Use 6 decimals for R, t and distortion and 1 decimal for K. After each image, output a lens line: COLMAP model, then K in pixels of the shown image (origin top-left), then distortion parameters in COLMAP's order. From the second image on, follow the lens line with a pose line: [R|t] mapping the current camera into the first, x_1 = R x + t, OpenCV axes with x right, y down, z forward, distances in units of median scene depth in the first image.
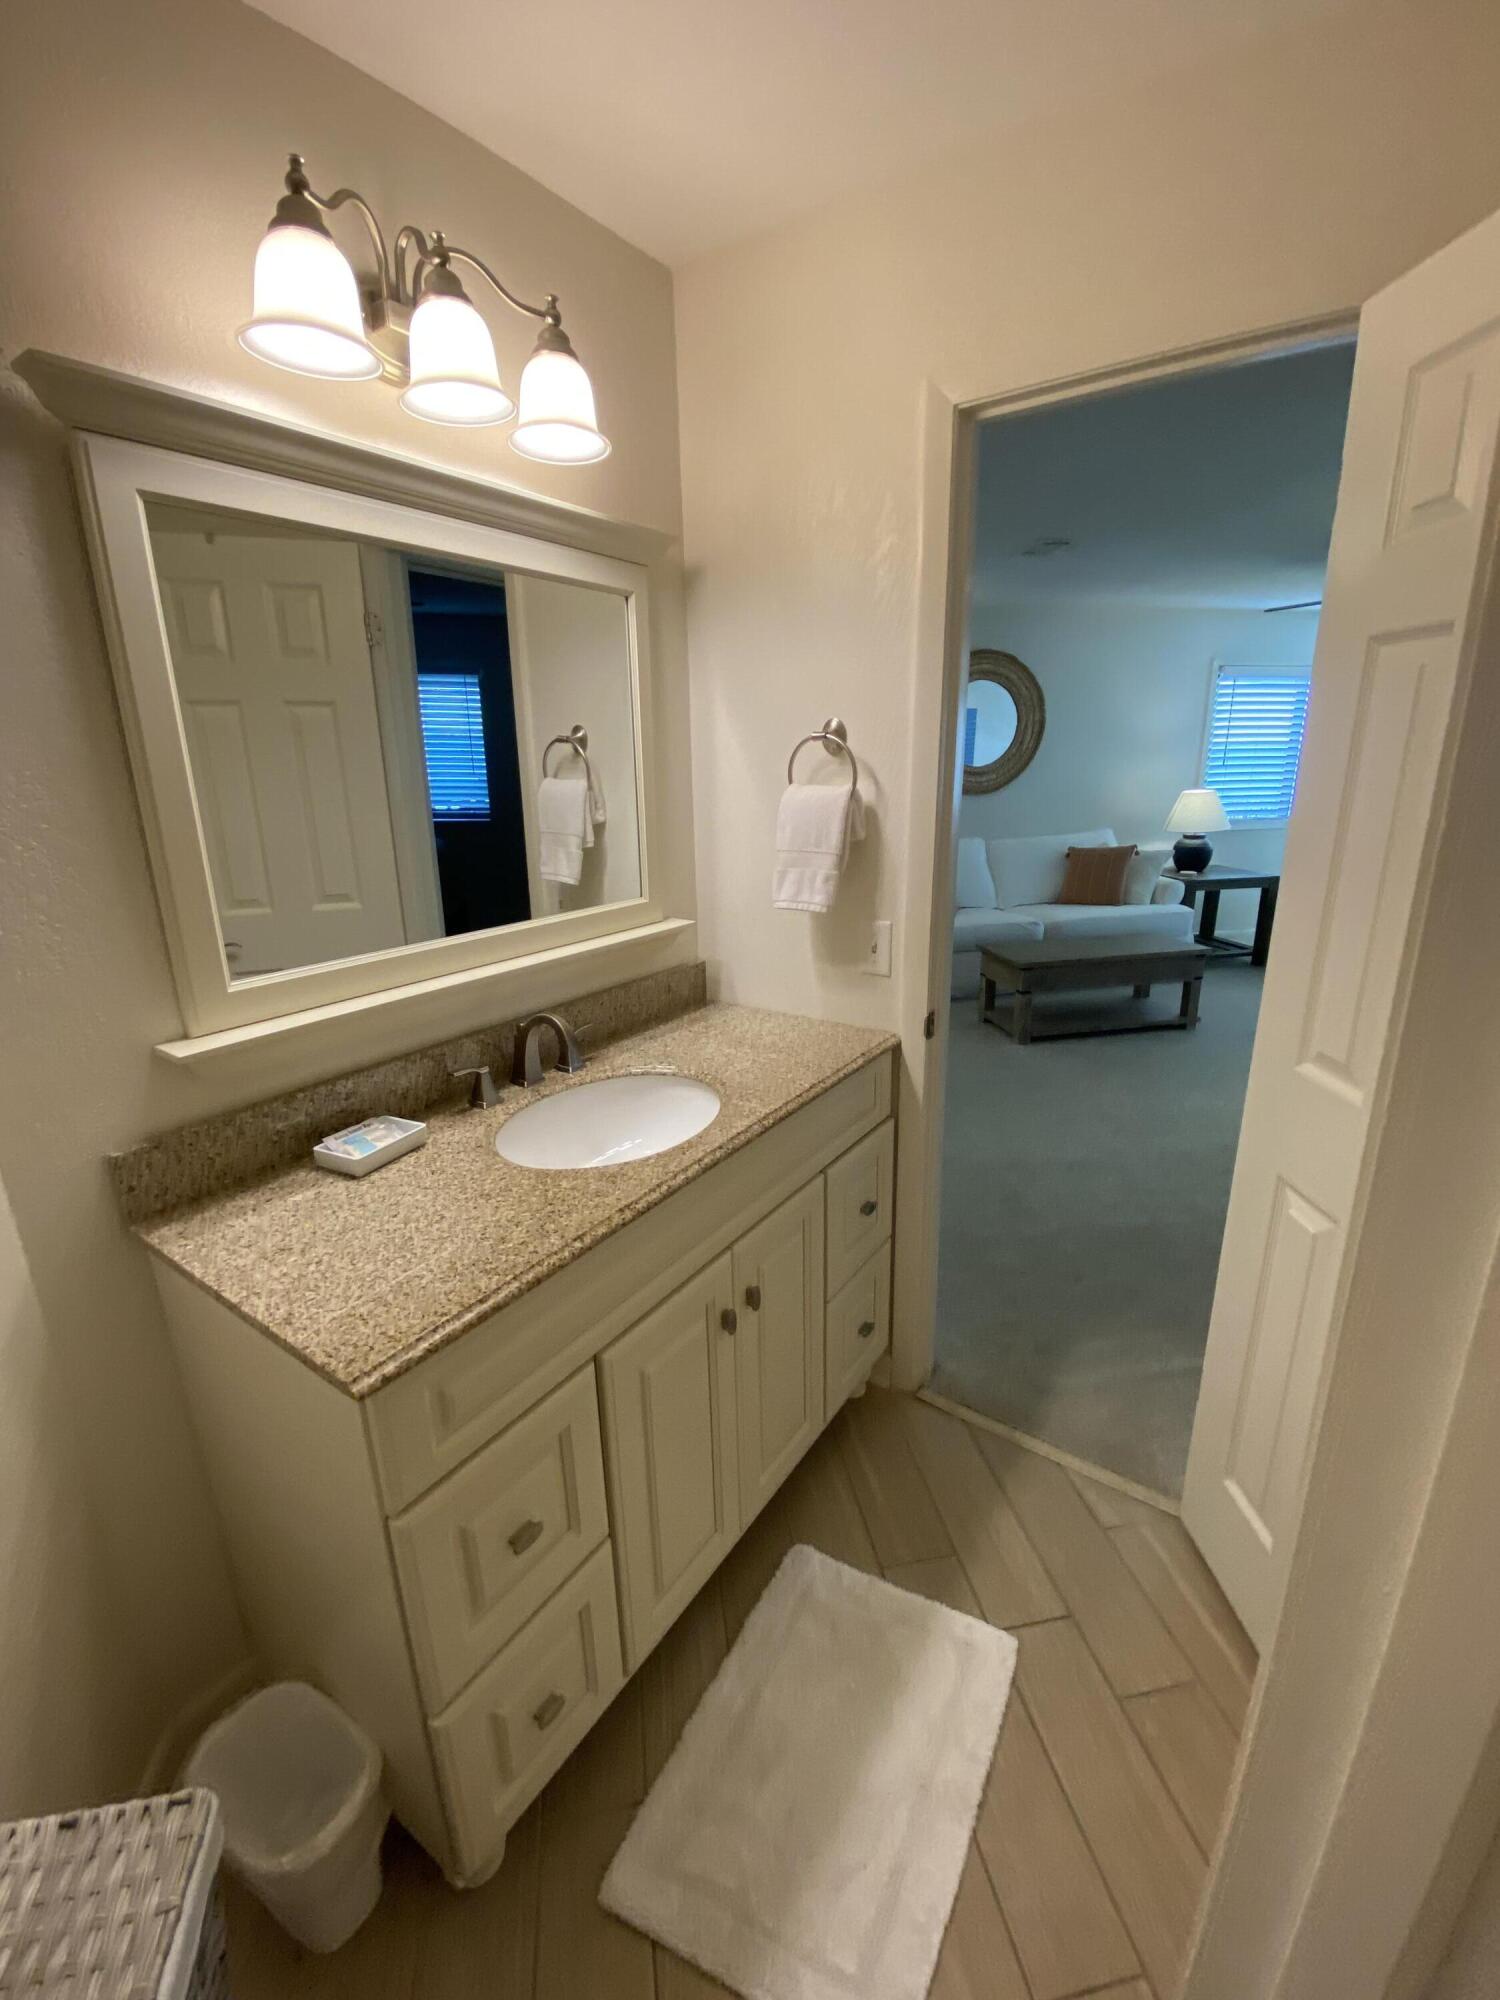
lens RADIAL K [[818.7, 0, 750.0], [0, 818.7, 1000.0], [0, 0, 1]] dist [0.029572, -0.024055]
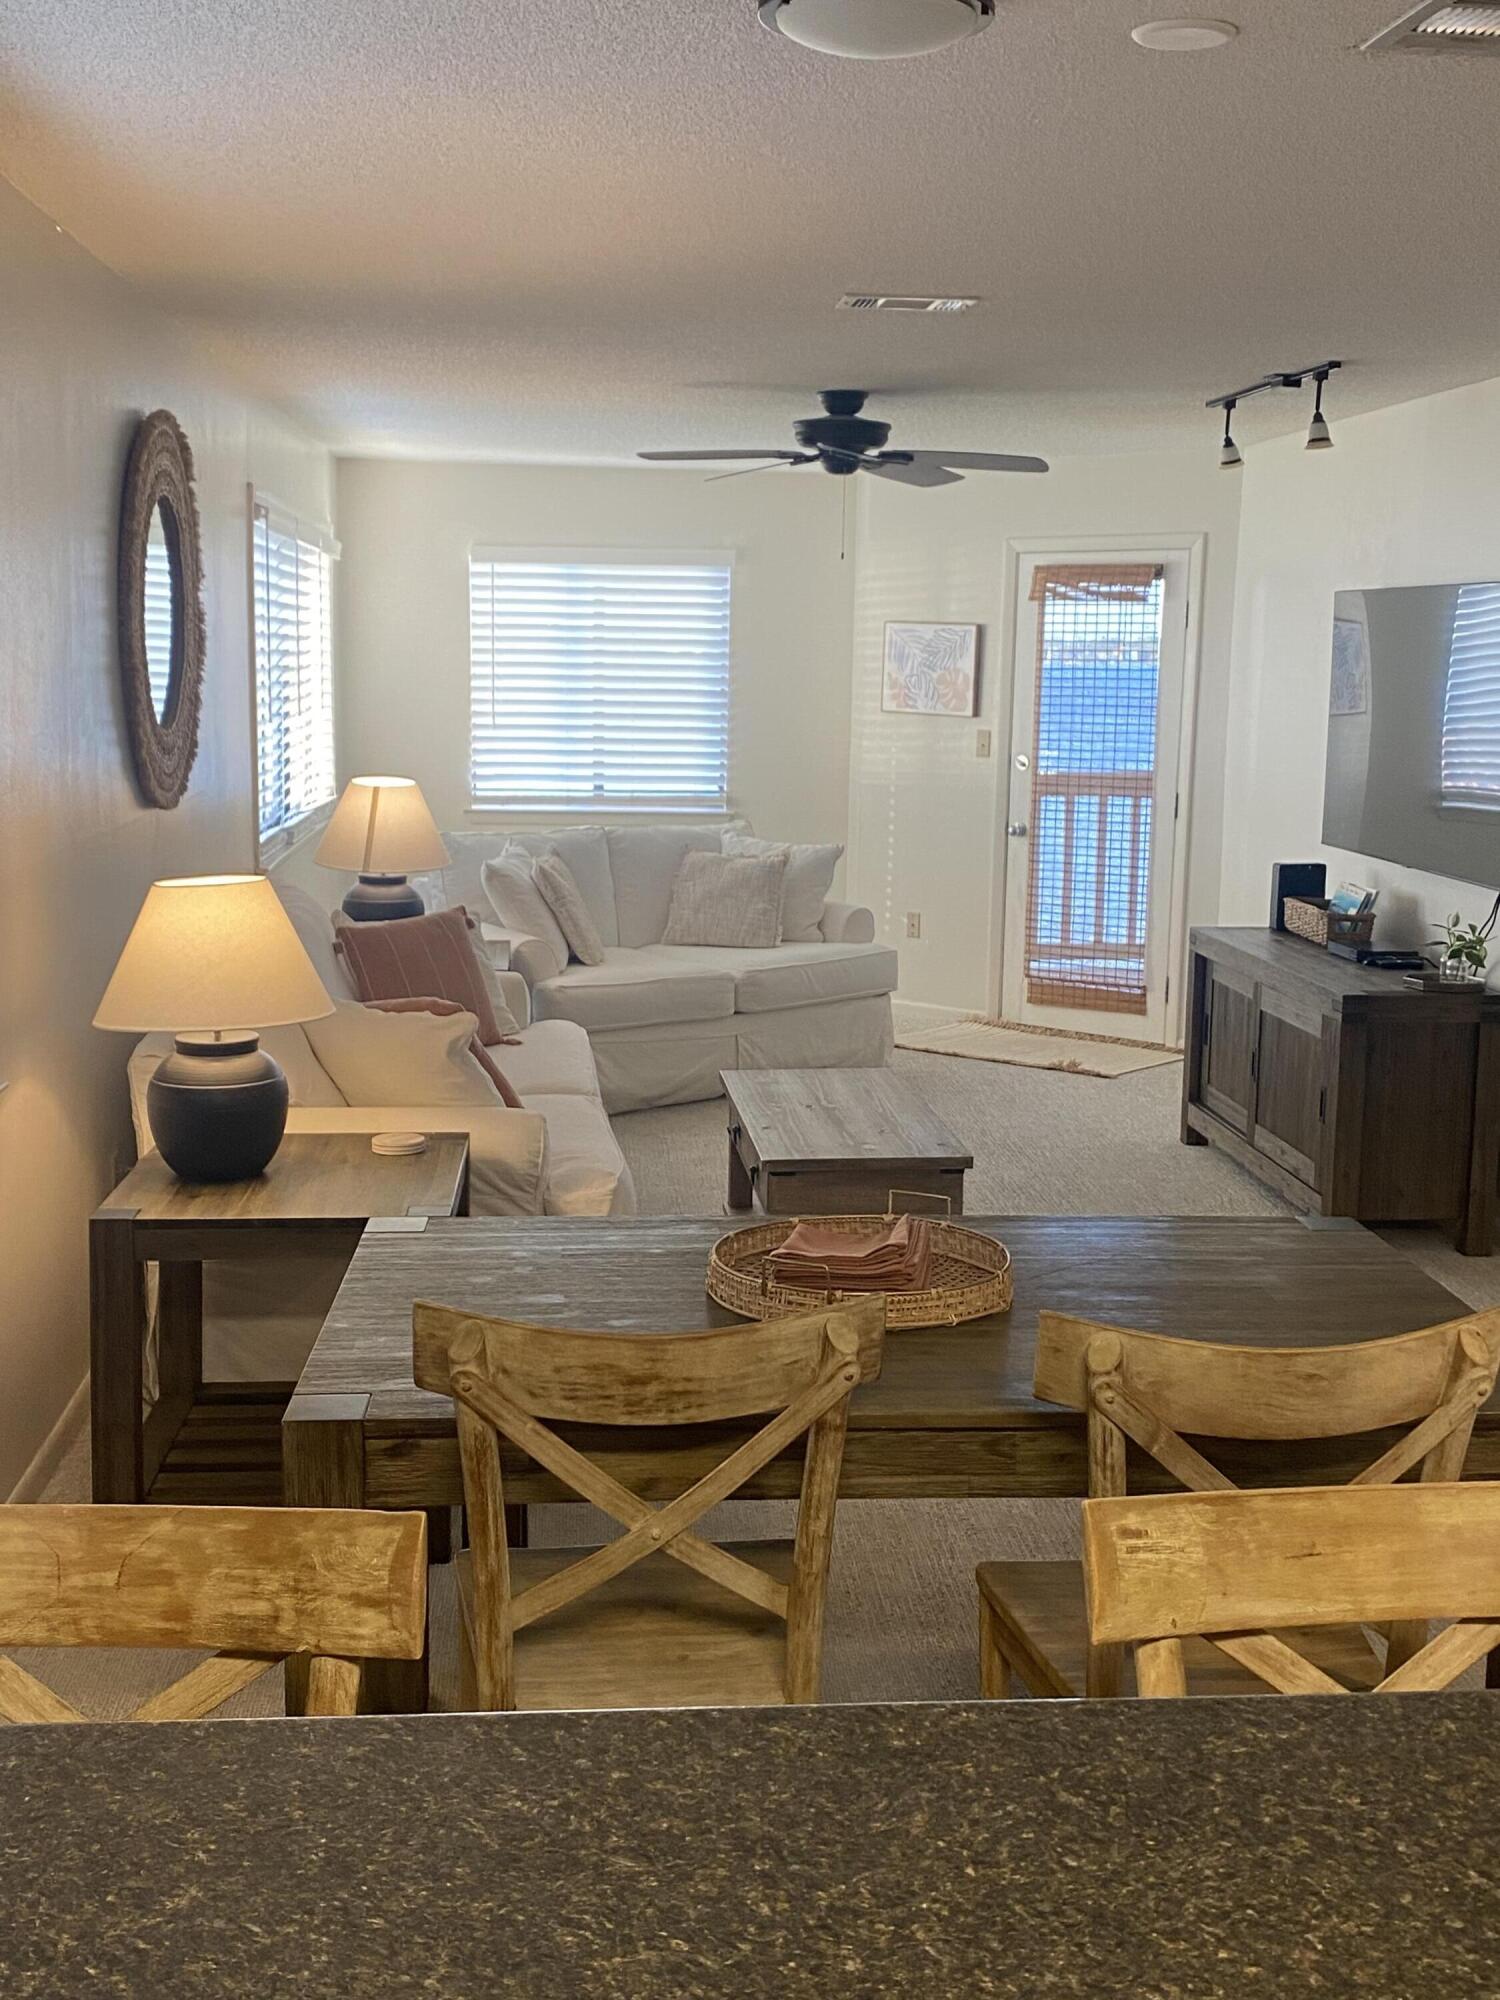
lens RADIAL K [[2208.5, 0, 750.0], [0, 2208.5, 1000.0], [0, 0, 1]] dist [0.079135, -0.020337]
pose [[0.089026, -0.131763, 0.987276, -0.658834], [0.256102, 0.960914, 0.105151, -0.212942], [-0.962541, 0.243482, 0.119291, 0.682058]]
